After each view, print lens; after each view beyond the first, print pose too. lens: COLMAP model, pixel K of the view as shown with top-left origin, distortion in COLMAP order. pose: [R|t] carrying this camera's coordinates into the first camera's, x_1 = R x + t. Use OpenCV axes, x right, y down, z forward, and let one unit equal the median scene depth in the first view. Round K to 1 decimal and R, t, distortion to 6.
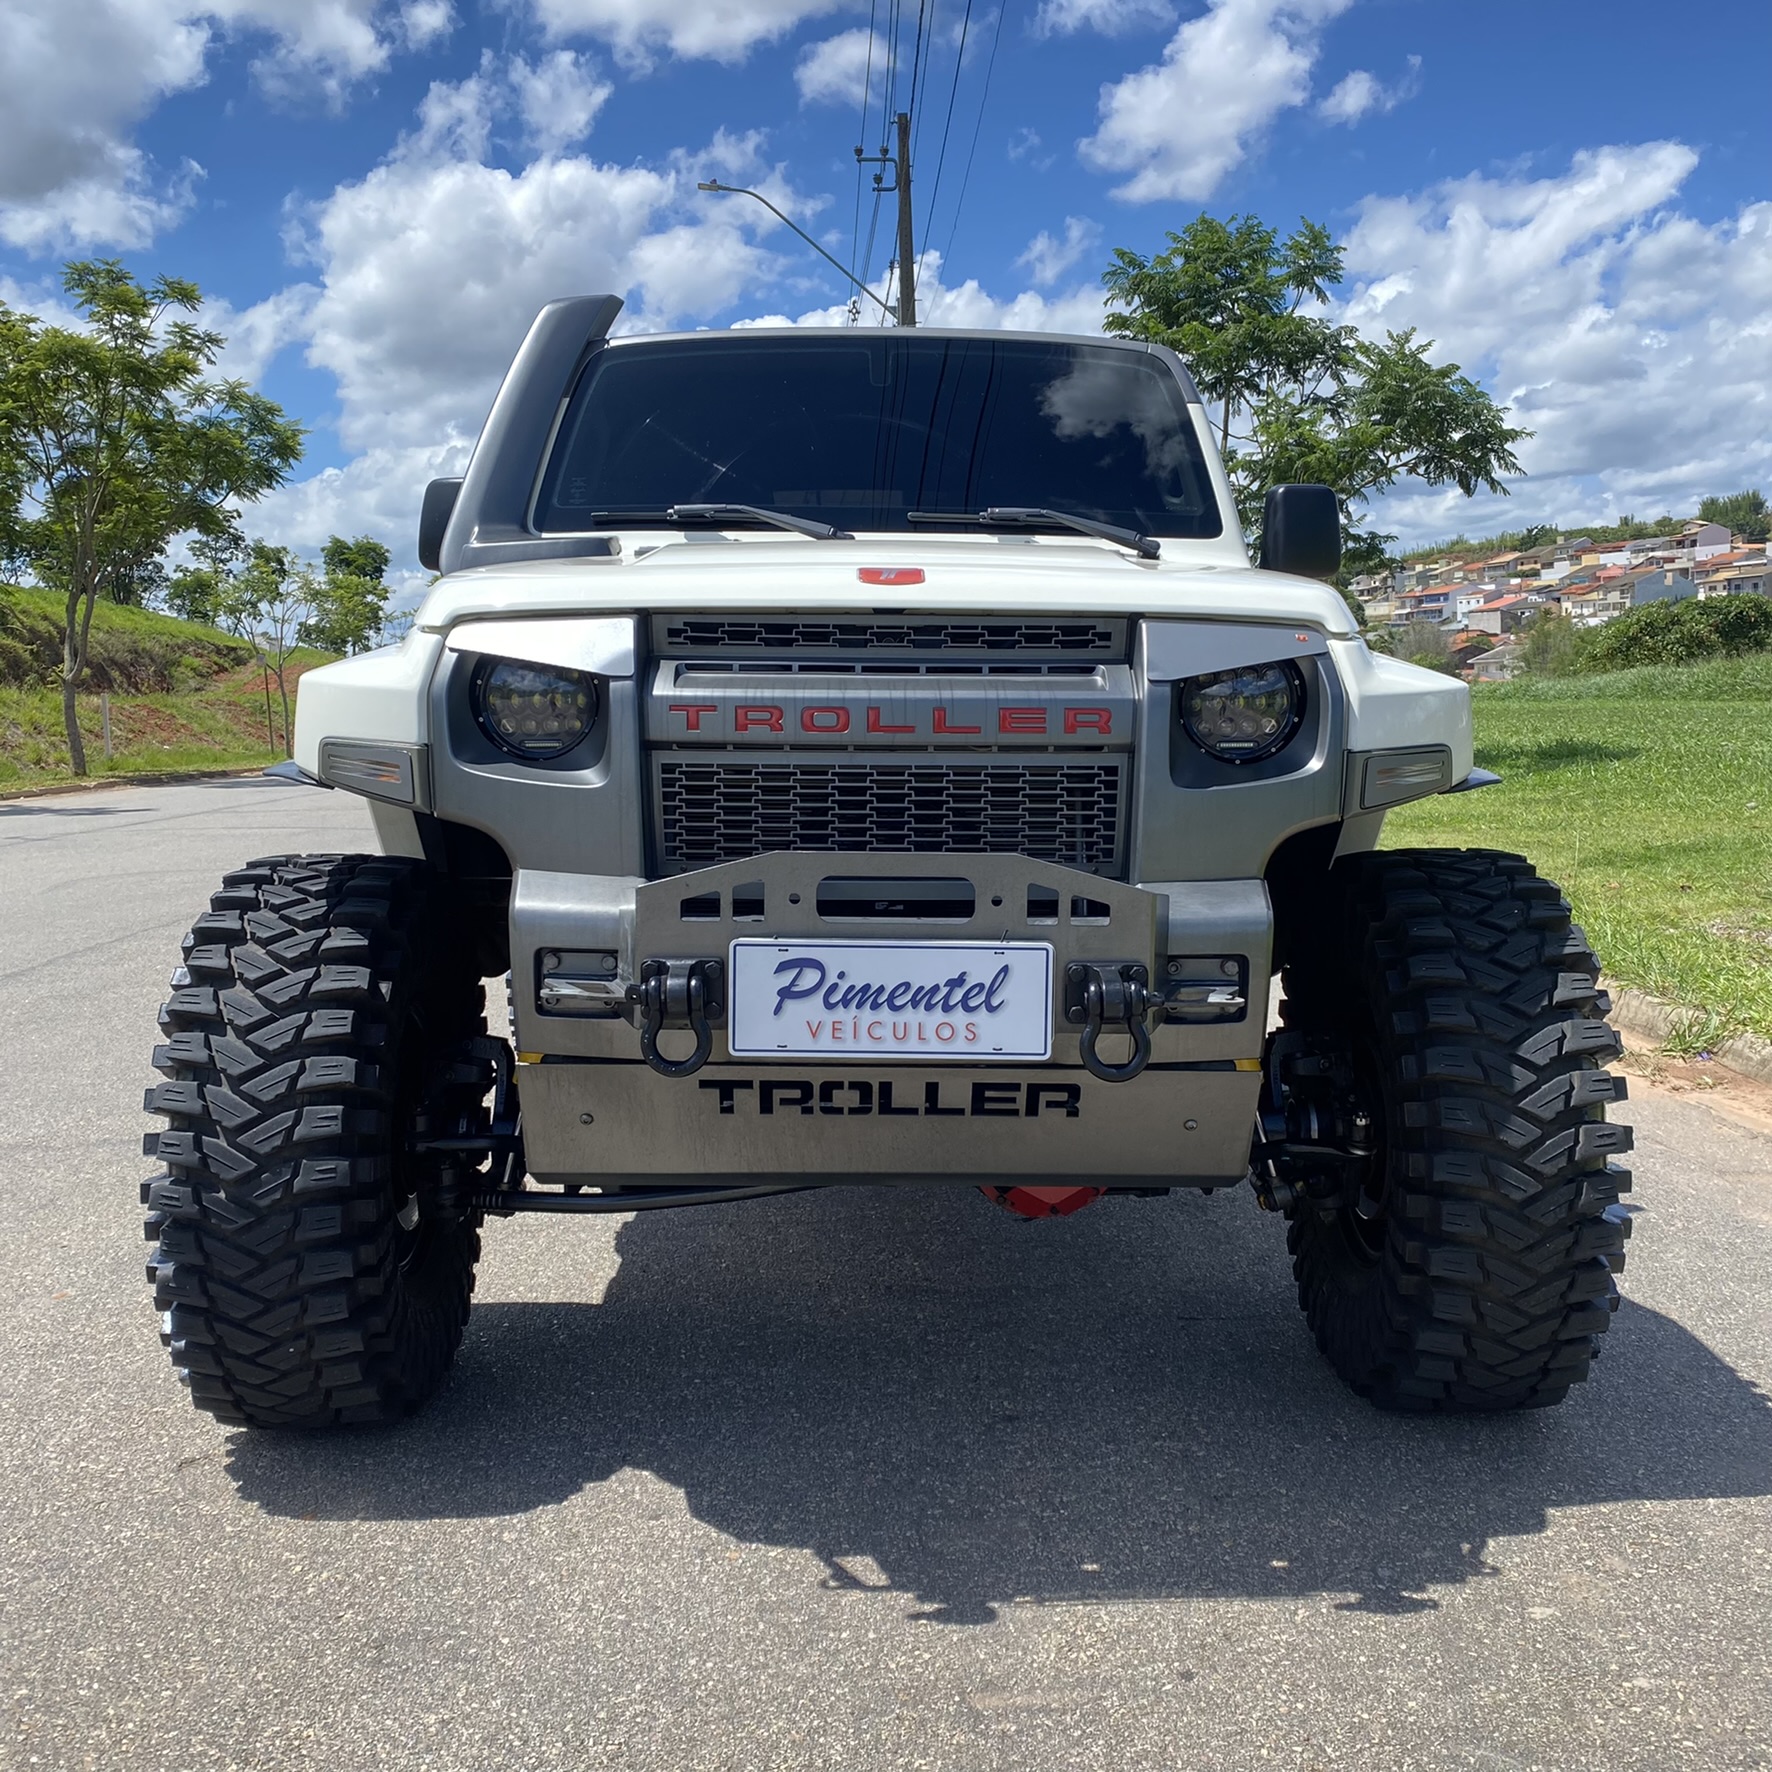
lens RADIAL K [[1967.8, 0, 924.2], [0, 1967.8, 885.6], [0, 0, 1]] dist [0.004874, 0.006722]
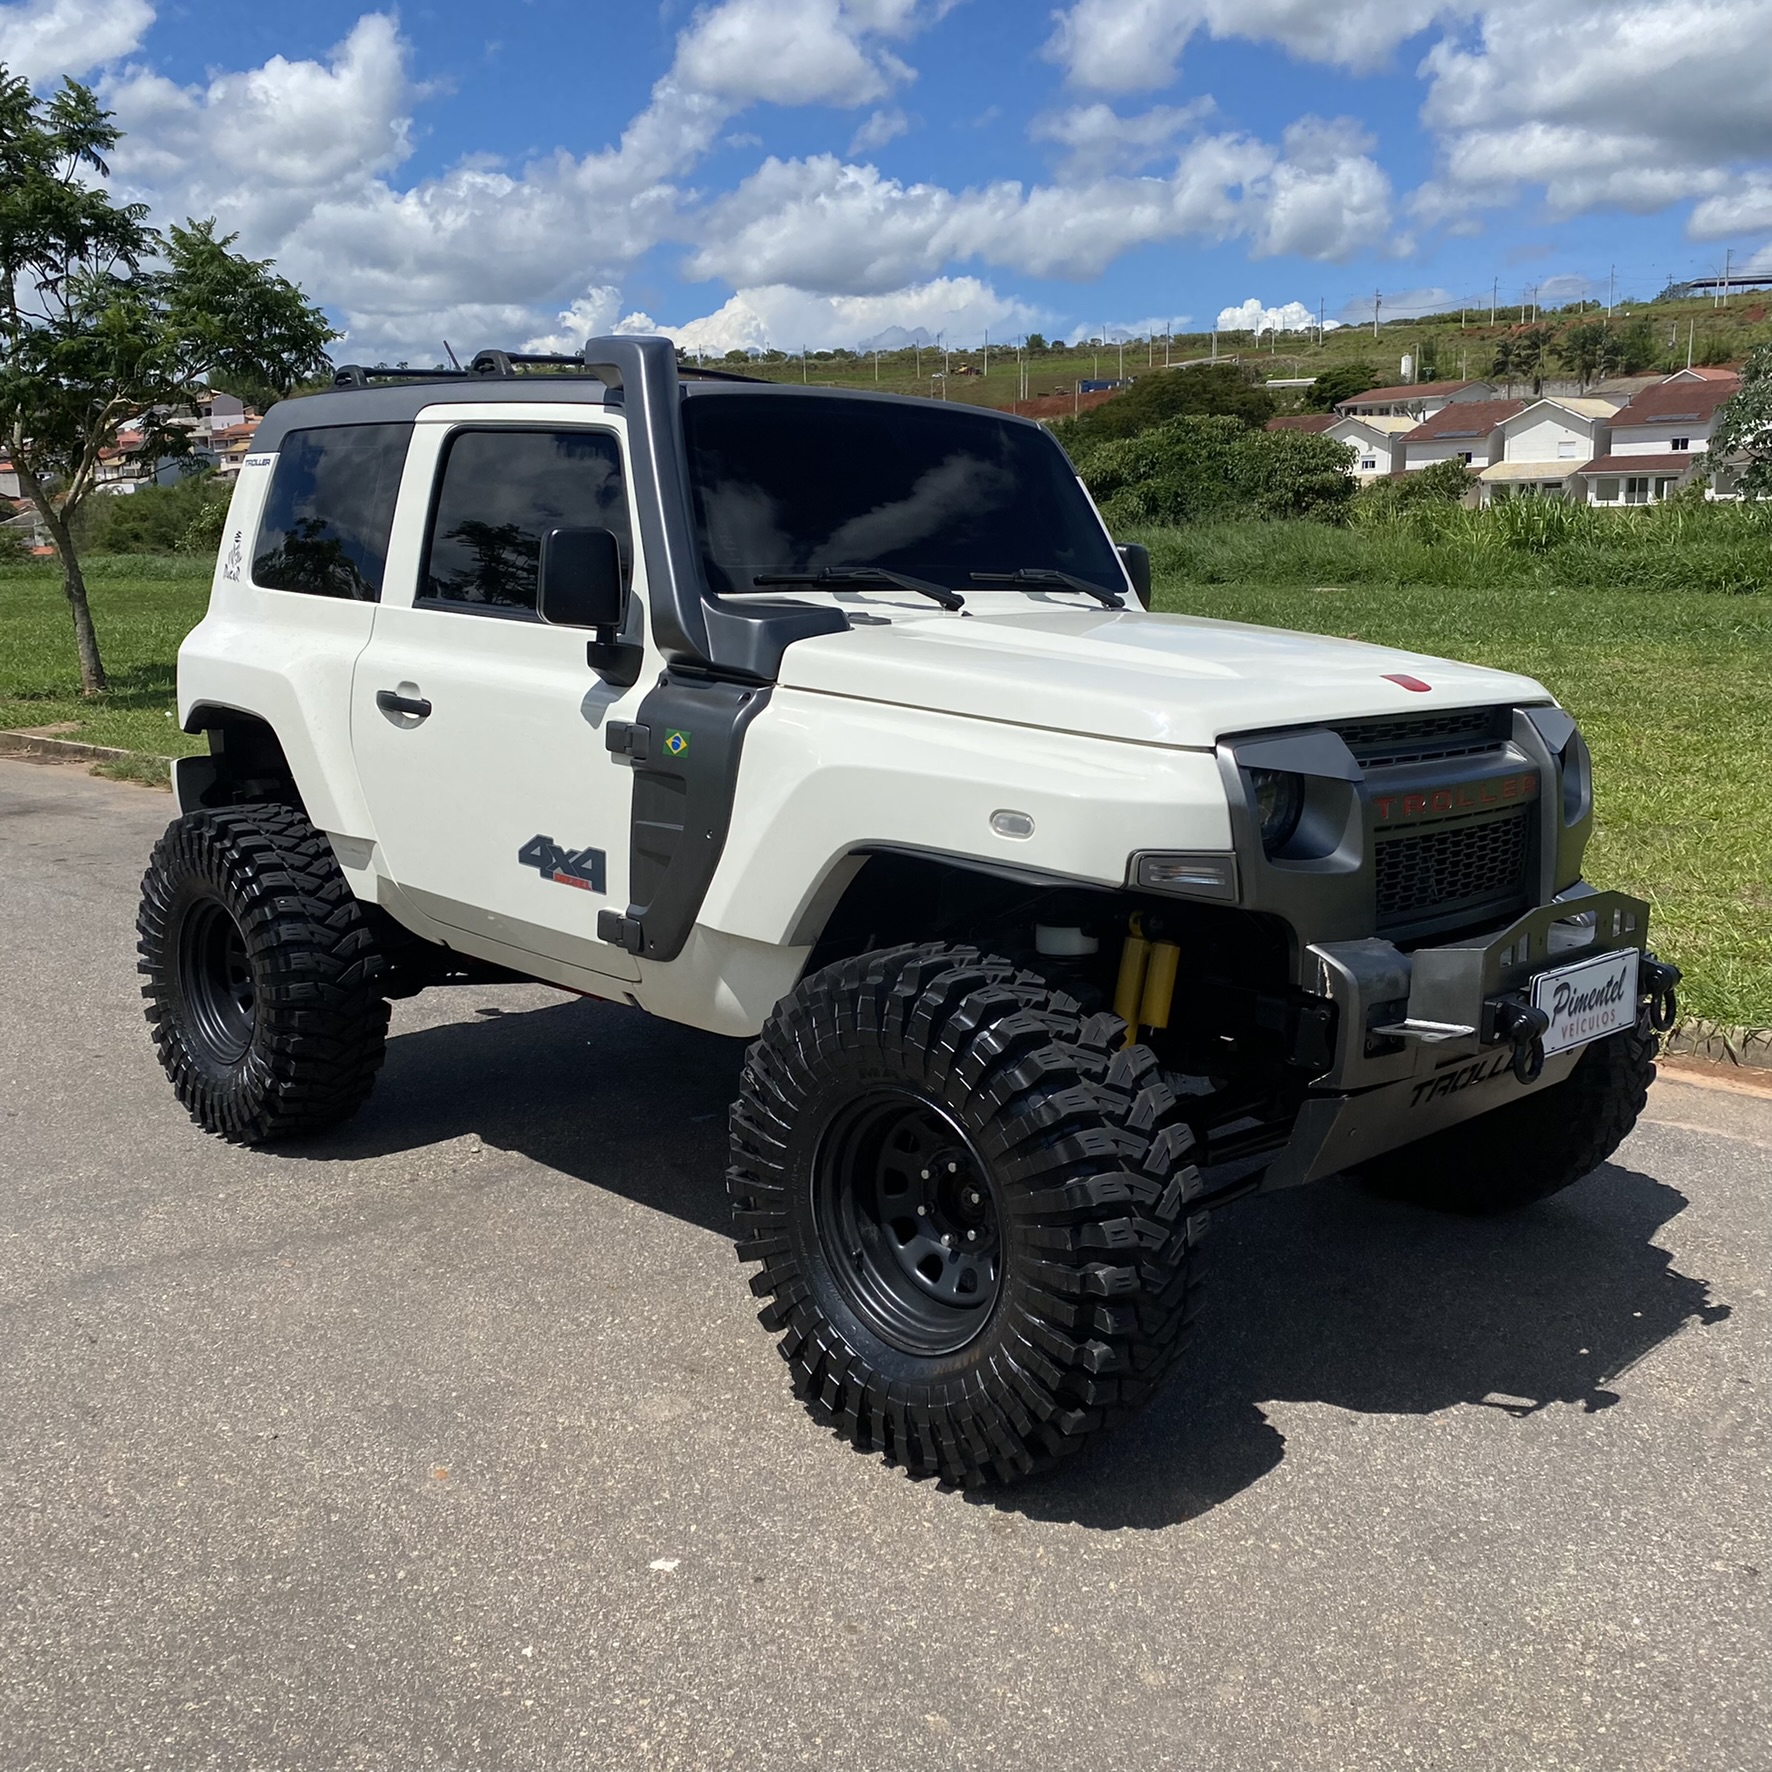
lens RADIAL K [[1967.8, 0, 924.2], [0, 1967.8, 885.6], [0, 0, 1]] dist [0.004874, 0.006722]
pose [[0.677665, -0.118913, 0.725693, -0.260432], [0.059255, 0.992460, 0.107293, -0.039631], [-0.732980, -0.029708, 0.679601, 0.070929]]
